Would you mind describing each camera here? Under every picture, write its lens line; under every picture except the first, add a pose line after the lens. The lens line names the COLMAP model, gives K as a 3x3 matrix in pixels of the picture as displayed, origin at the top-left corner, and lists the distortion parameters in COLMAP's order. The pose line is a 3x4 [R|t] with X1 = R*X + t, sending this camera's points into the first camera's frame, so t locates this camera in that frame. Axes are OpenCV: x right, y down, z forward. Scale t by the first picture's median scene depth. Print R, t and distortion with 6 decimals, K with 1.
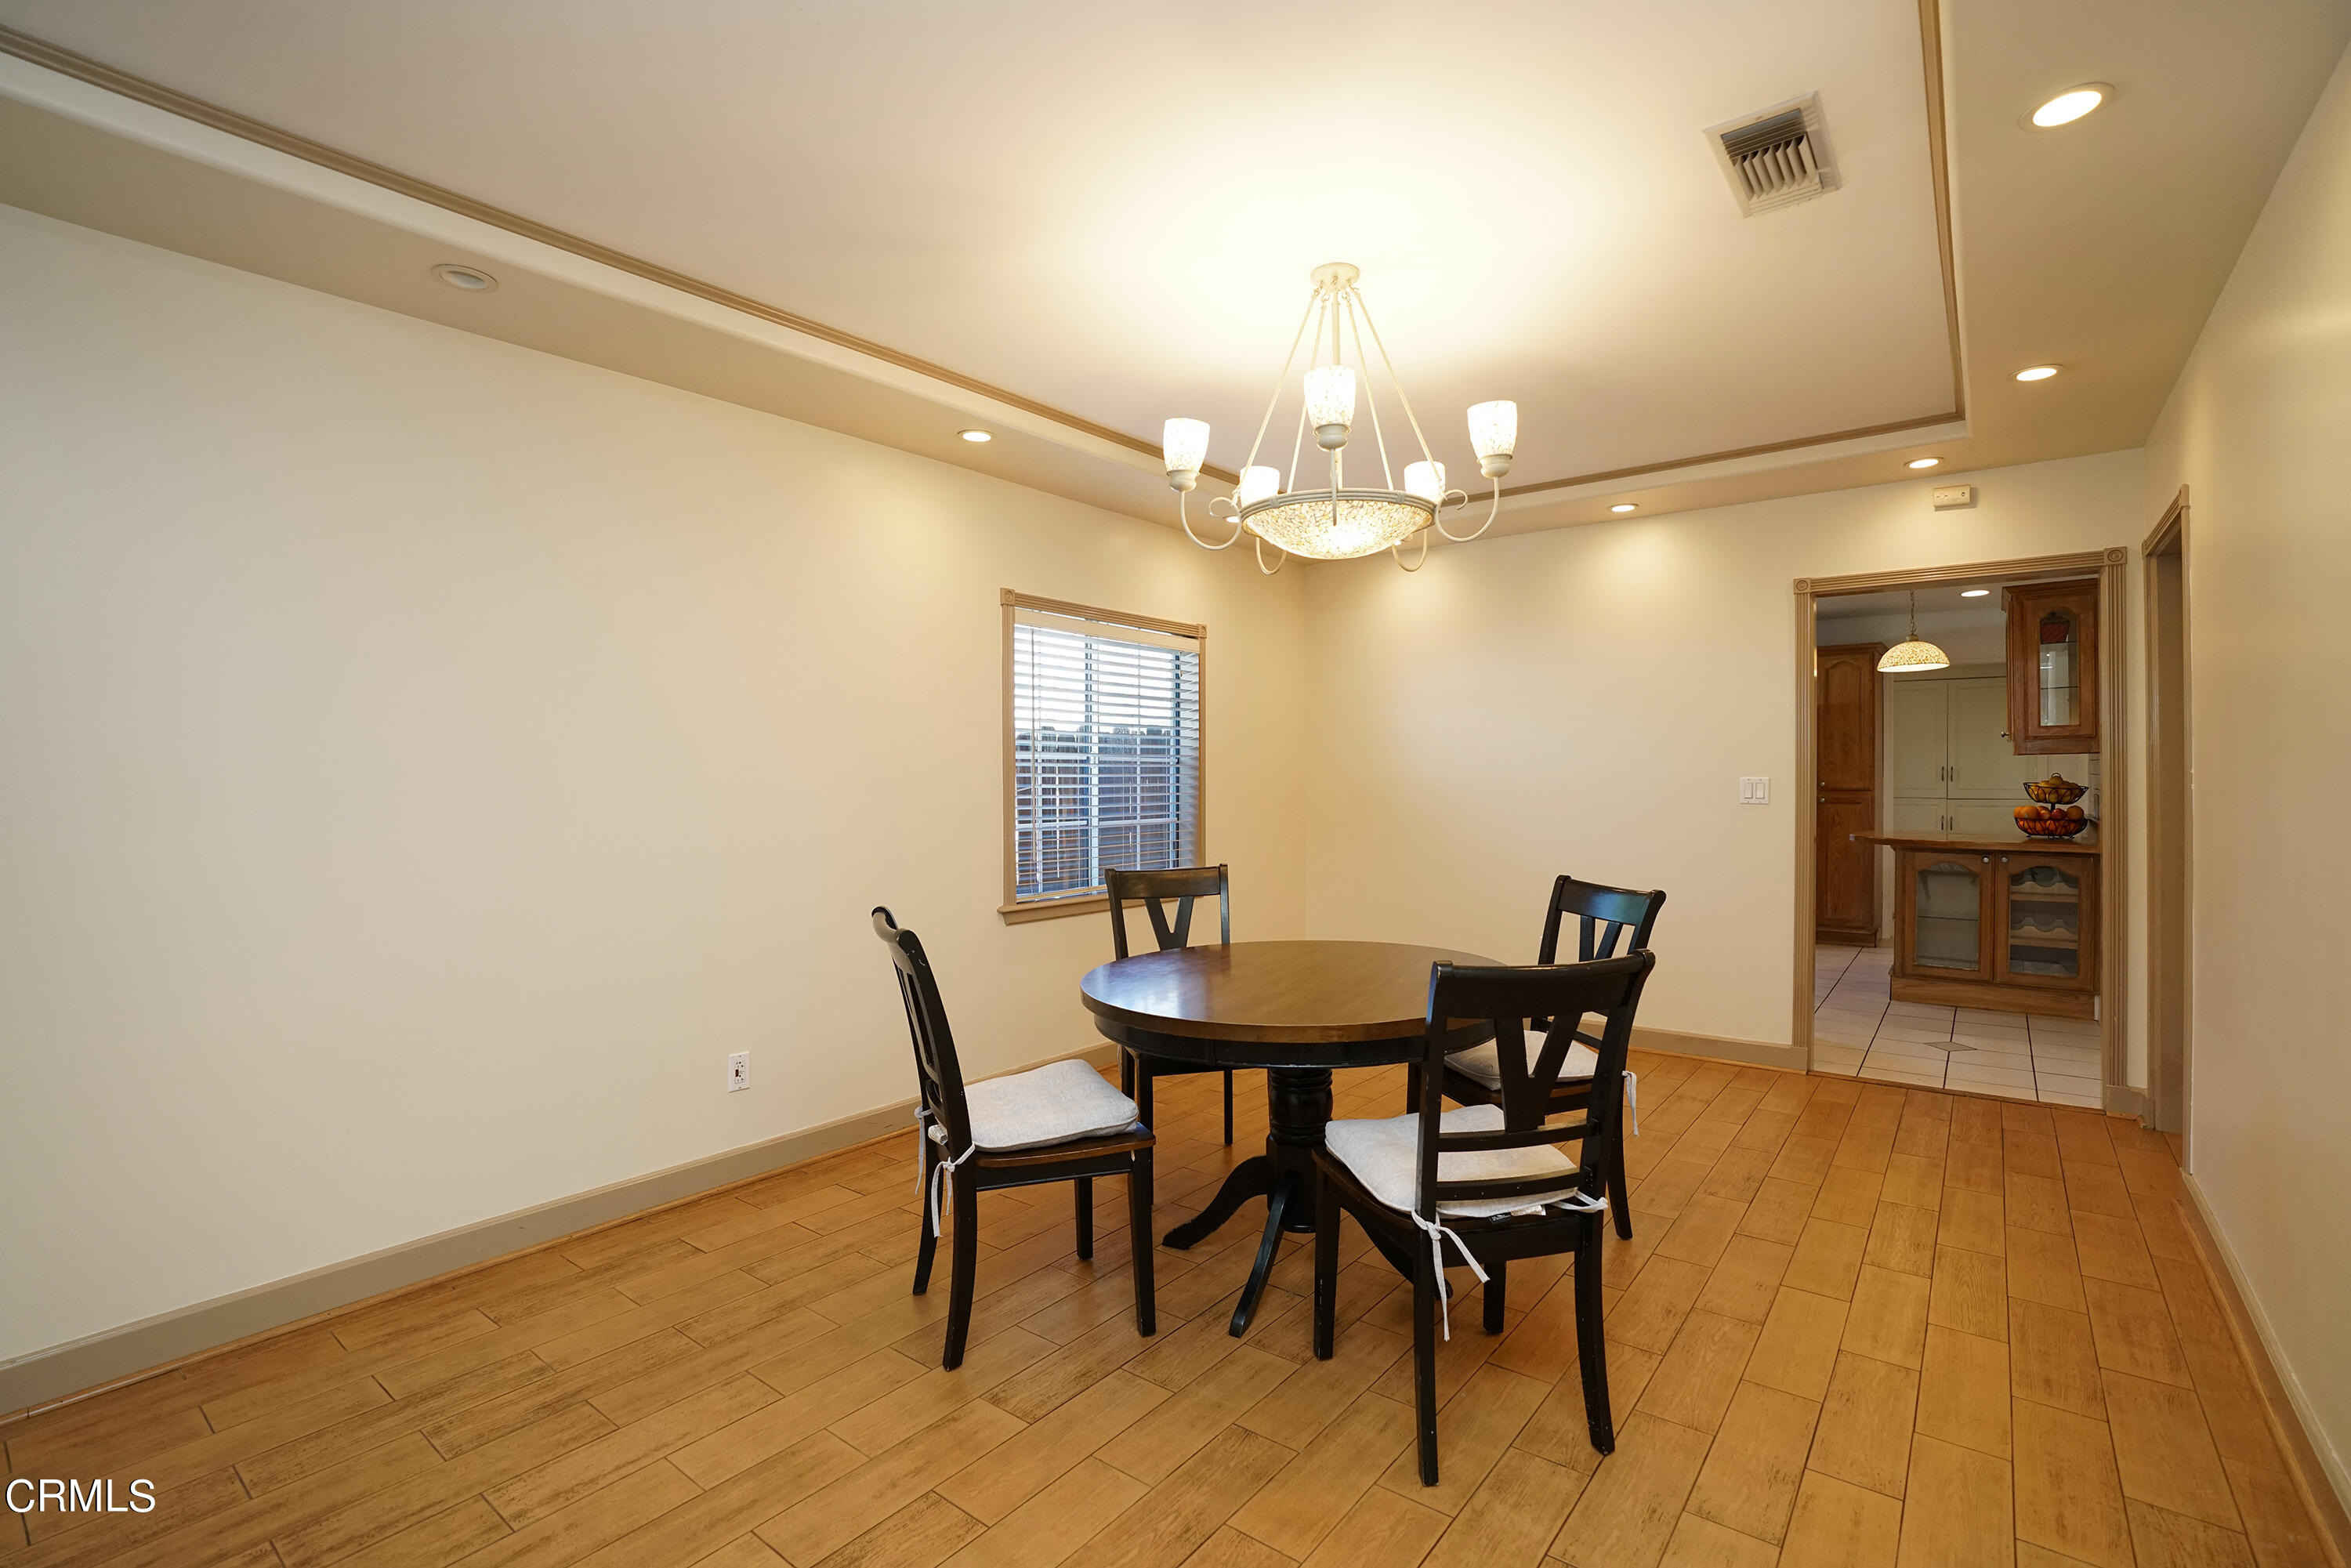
lens RADIAL K [[1063.9, 0, 1175.5], [0, 1063.9, 784.0], [0, 0, 1]] dist [-0.059576, 0.016570]
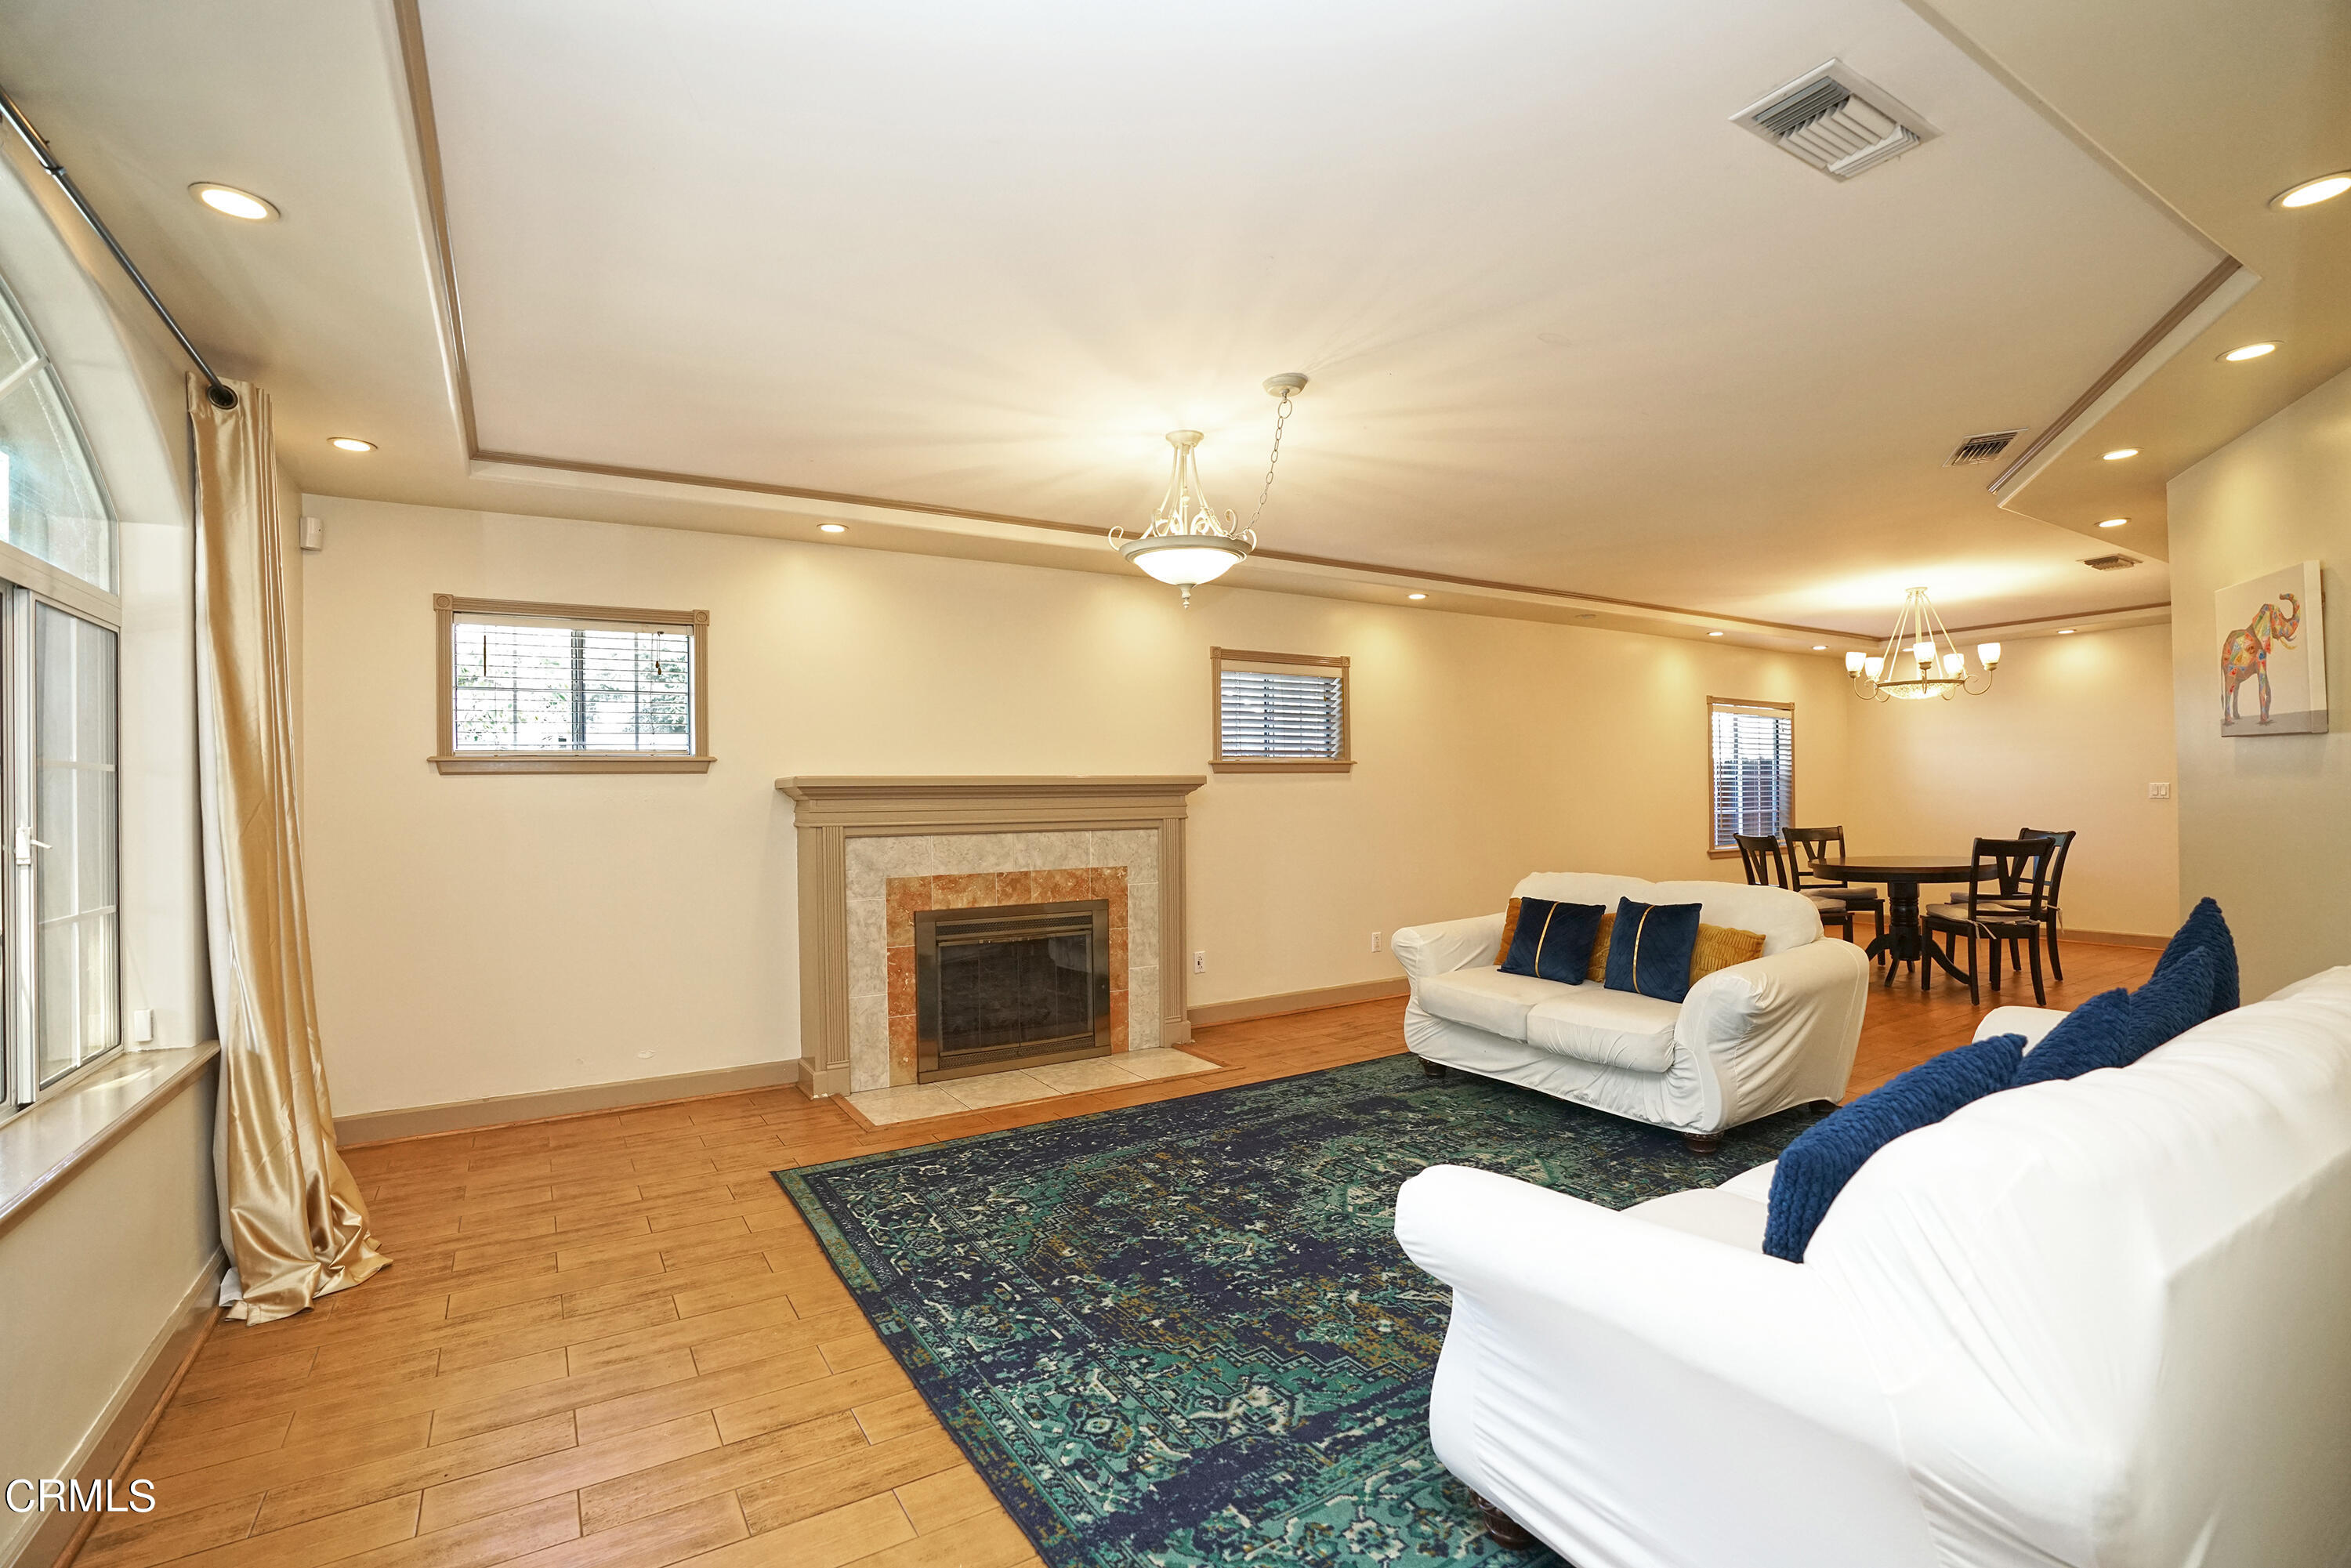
lens RADIAL K [[1063.9, 0, 1175.5], [0, 1063.9, 784.0], [0, 0, 1]] dist [-0.059576, 0.016570]
pose [[0.939174, -0.010221, -0.343289, -0.389016], [0.003239, 0.999776, -0.020904, 0.025247], [0.343426, 0.018520, 0.938997, -1.130768]]
